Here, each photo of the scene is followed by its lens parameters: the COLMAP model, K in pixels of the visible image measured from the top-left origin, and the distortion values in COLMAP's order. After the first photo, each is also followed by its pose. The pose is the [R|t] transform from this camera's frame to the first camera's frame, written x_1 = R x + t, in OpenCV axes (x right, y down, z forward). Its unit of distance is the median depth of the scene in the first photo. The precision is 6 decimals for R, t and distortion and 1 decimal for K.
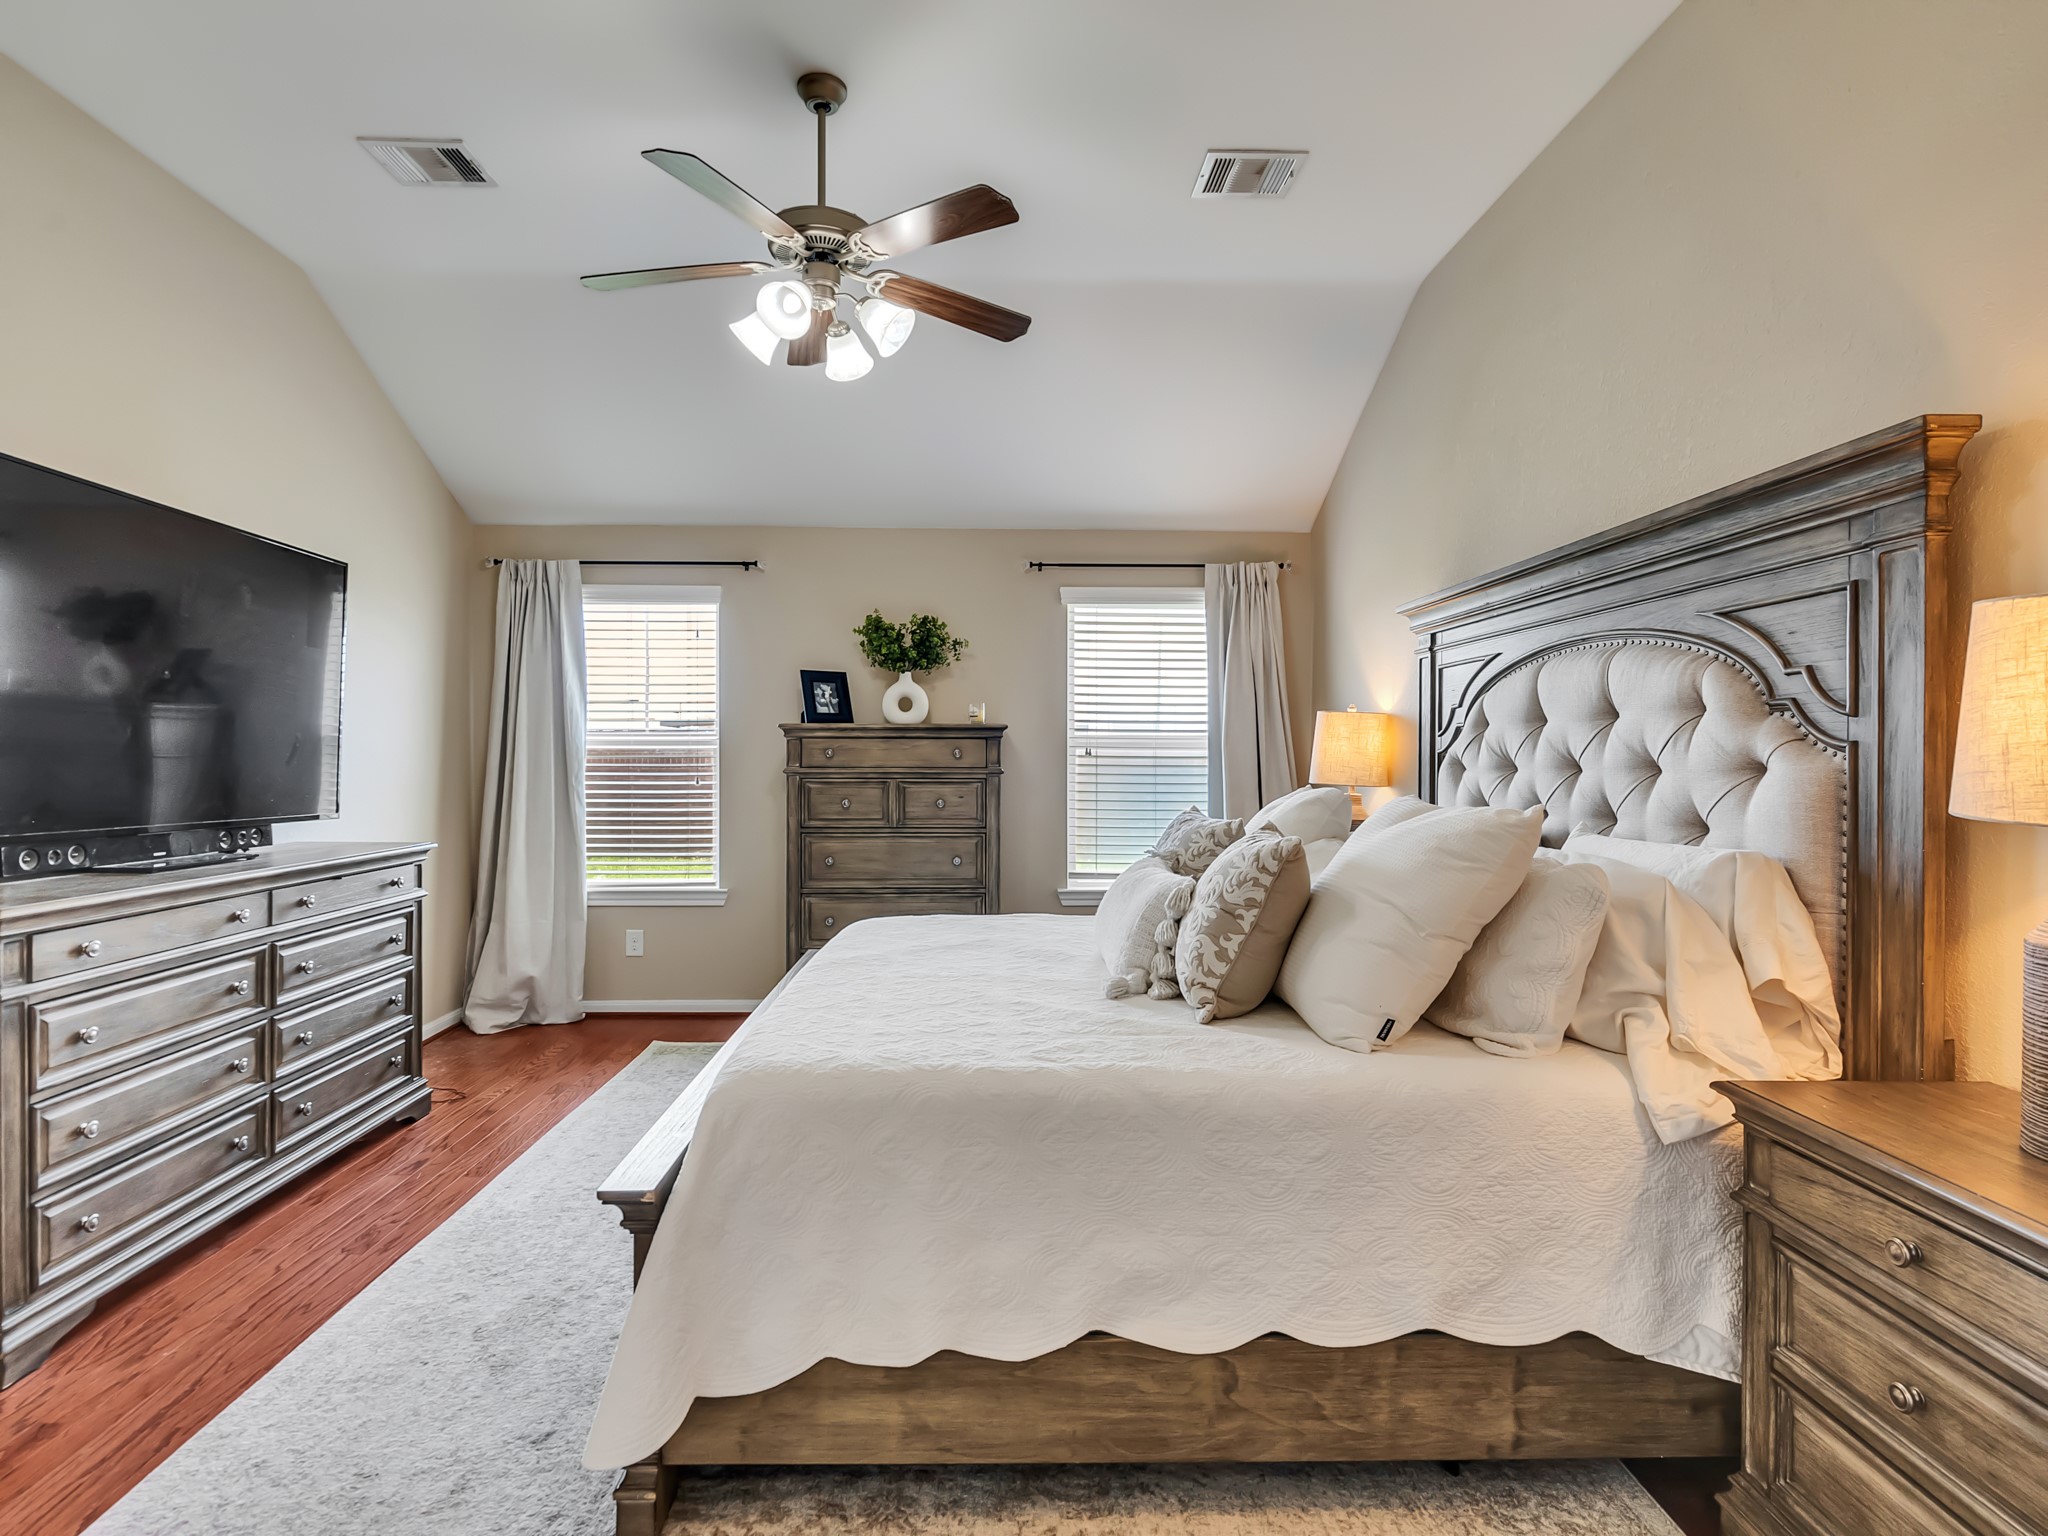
lens RADIAL K [[1046.0, 0, 1020.4], [0, 1046.0, 760.5], [0, 0, 1]] dist [-0.007864, 0.004877]
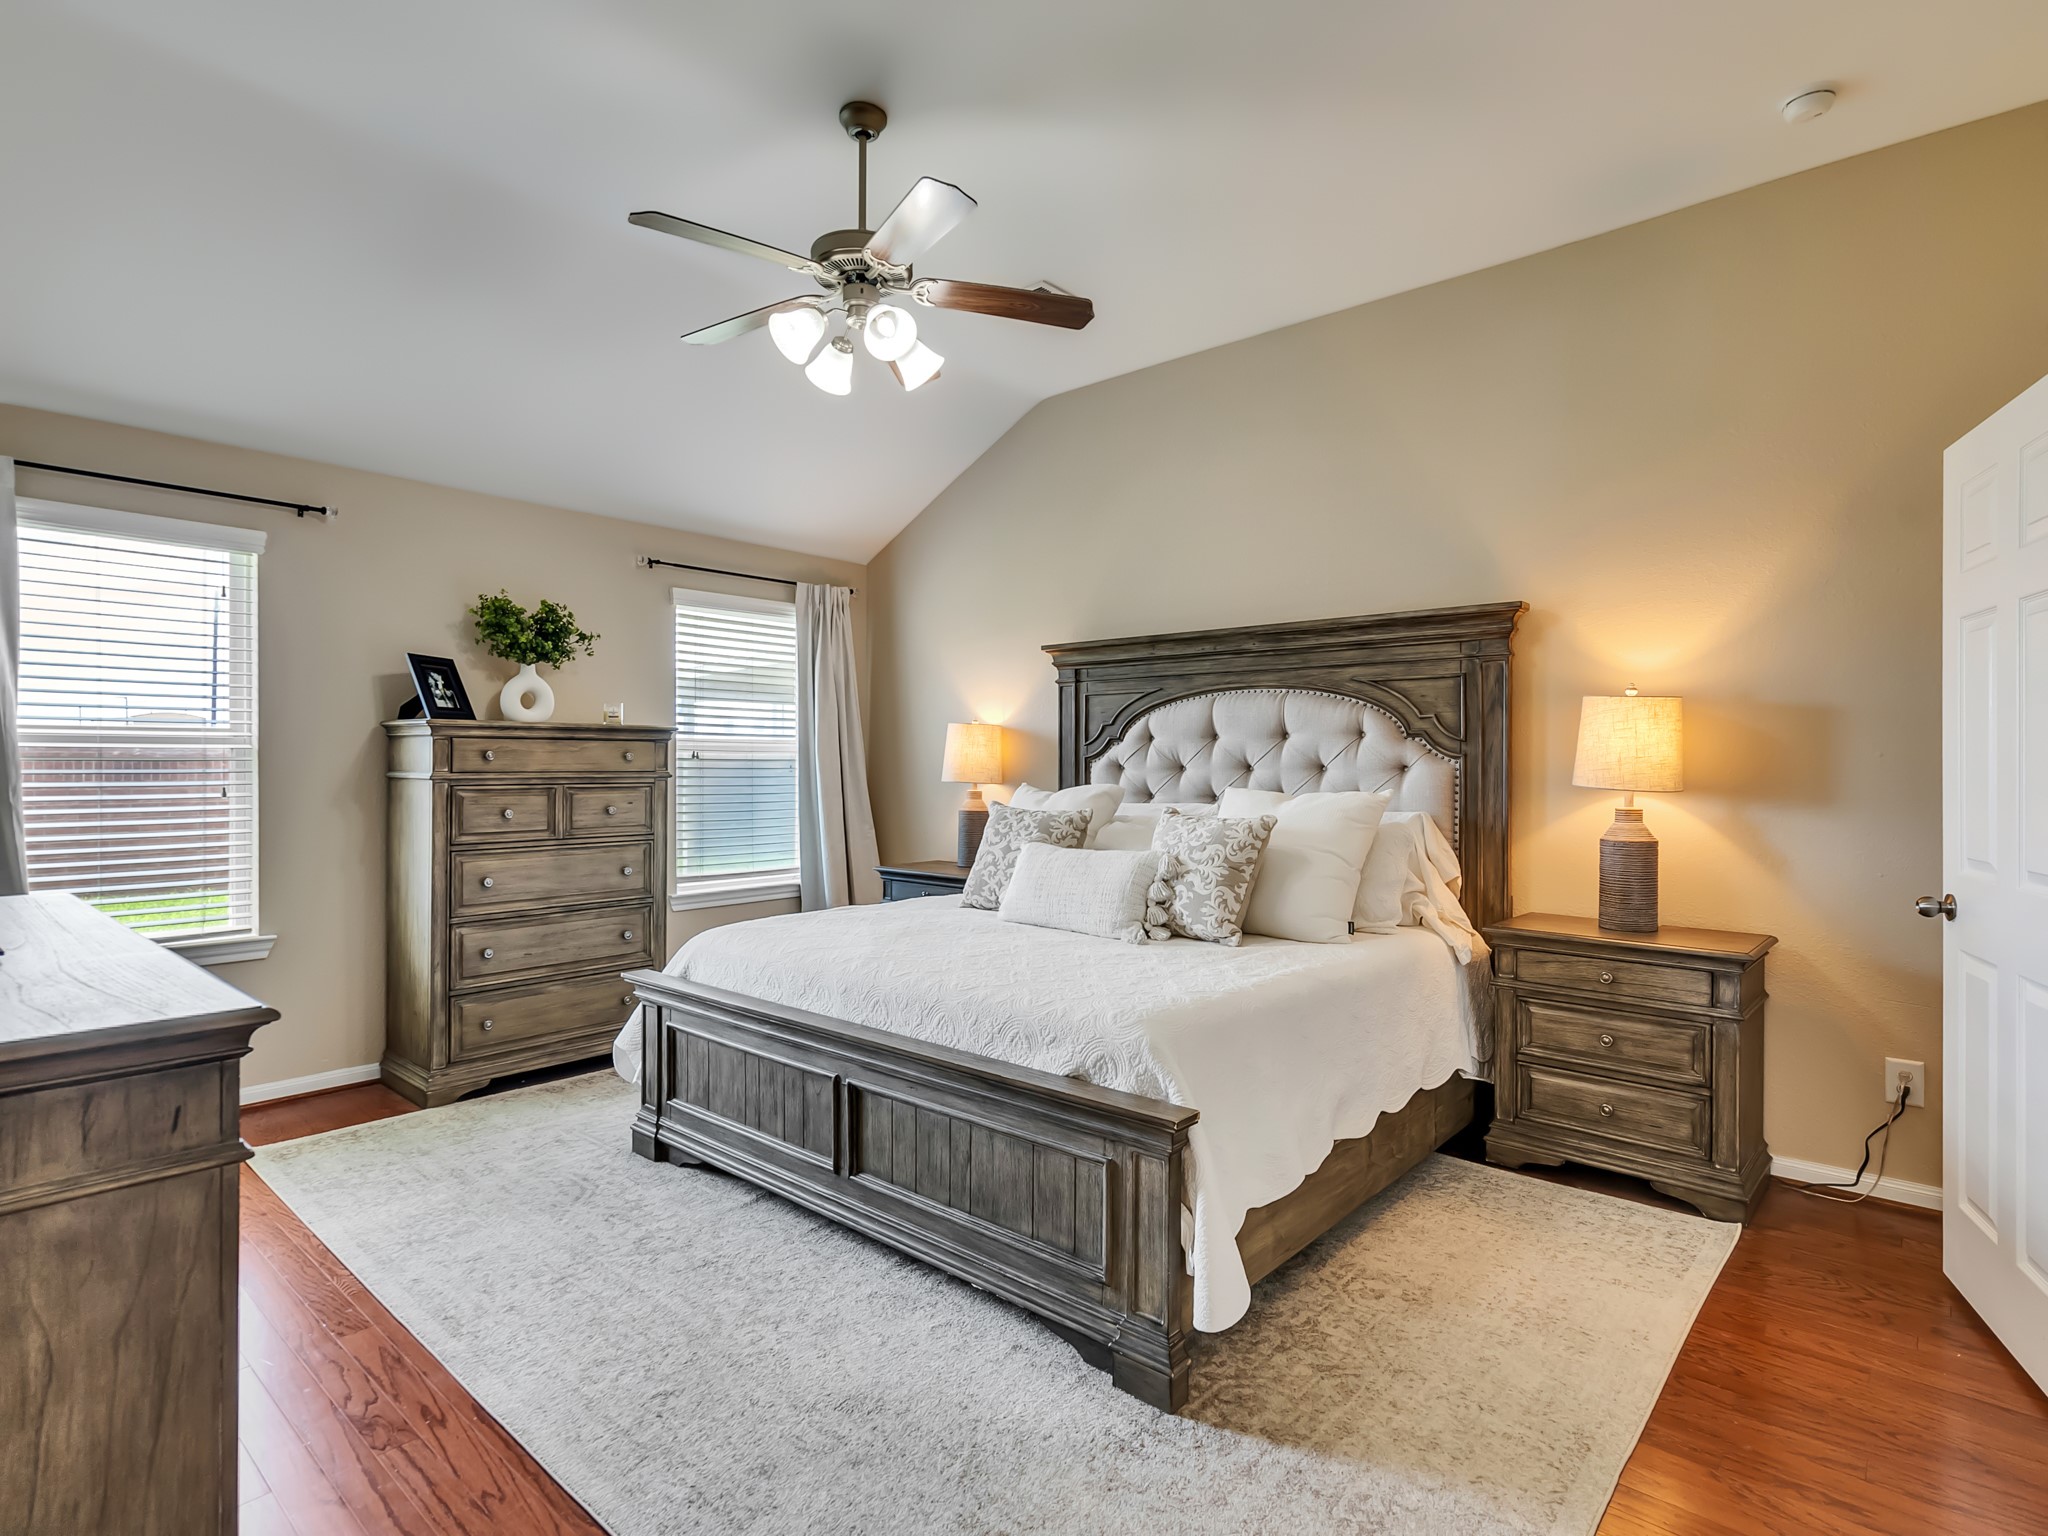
lens RADIAL K [[1046.0, 0, 993.9], [0, 1046.0, 765.2], [0, 0, 1]] dist [-0.007864, 0.004877]
pose [[0.688092, -0.003067, 0.725617, -0.513176], [0.000919, 0.999994, 0.003356, -0.001902], [-0.725623, -0.001642, 0.688091, 0.116081]]
